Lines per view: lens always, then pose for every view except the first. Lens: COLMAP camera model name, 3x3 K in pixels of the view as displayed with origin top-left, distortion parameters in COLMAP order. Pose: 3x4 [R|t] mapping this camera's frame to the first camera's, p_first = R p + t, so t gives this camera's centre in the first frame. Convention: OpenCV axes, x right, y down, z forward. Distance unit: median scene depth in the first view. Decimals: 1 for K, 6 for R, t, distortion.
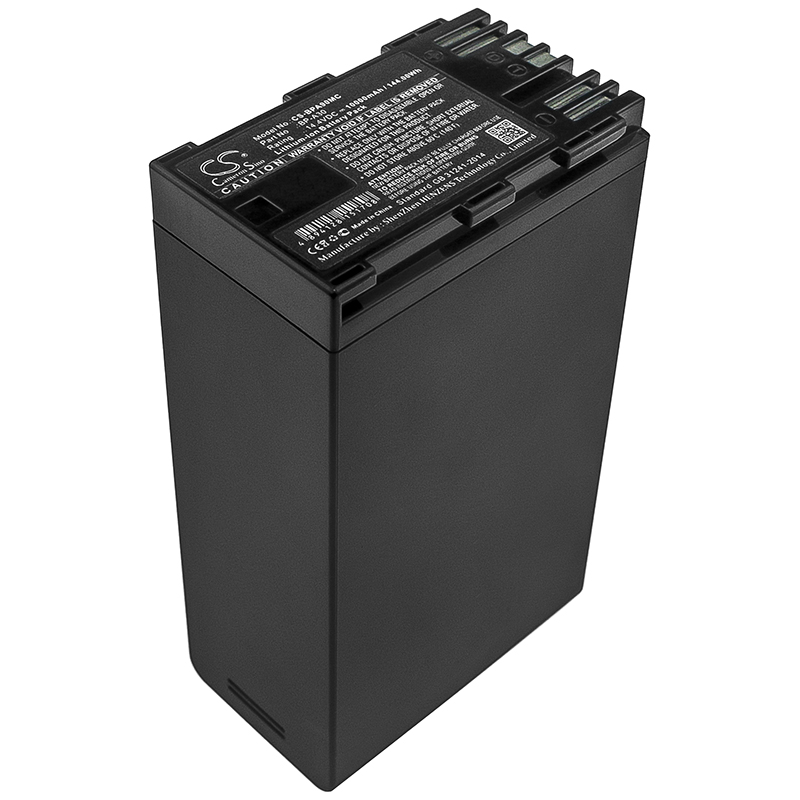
lens RADIAL K [[1704.4, 0, 400.4], [0, 1704.4, 400.0], [0, 0, 1]] dist [-0.415209, 0.000000]
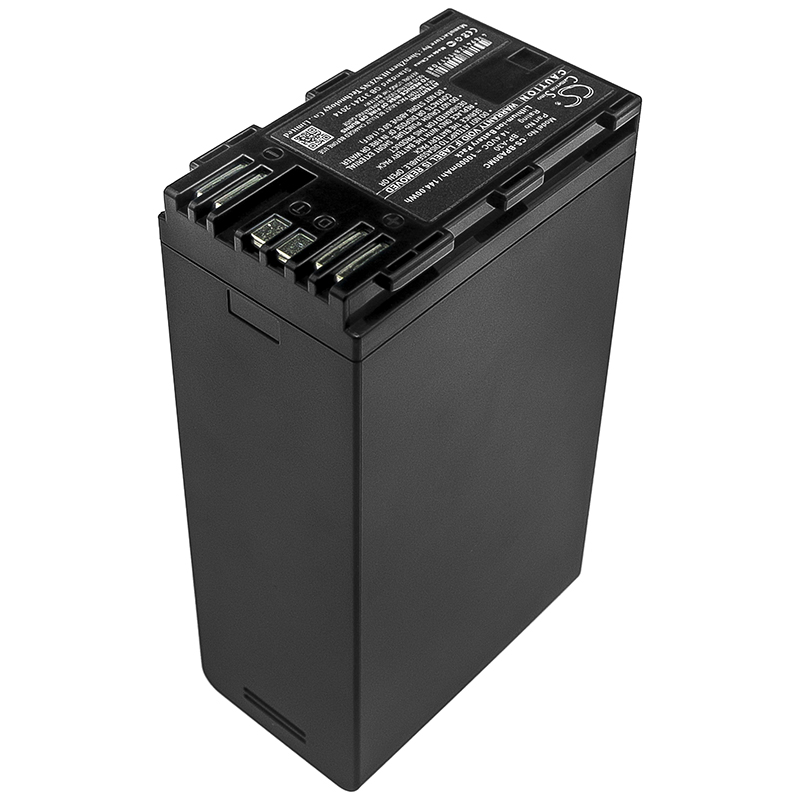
lens RADIAL K [[1704.4, 0, 400.0], [0, 1704.4, 399.9], [0, 0, 1]] dist [-0.415209, 0.000000]
pose [[-0.995771, 0.023566, -0.088796, 0.105949], [-0.088524, 0.012355, 0.995997, -1.186961], [0.024569, 0.999646, -0.010216, 1.186141]]
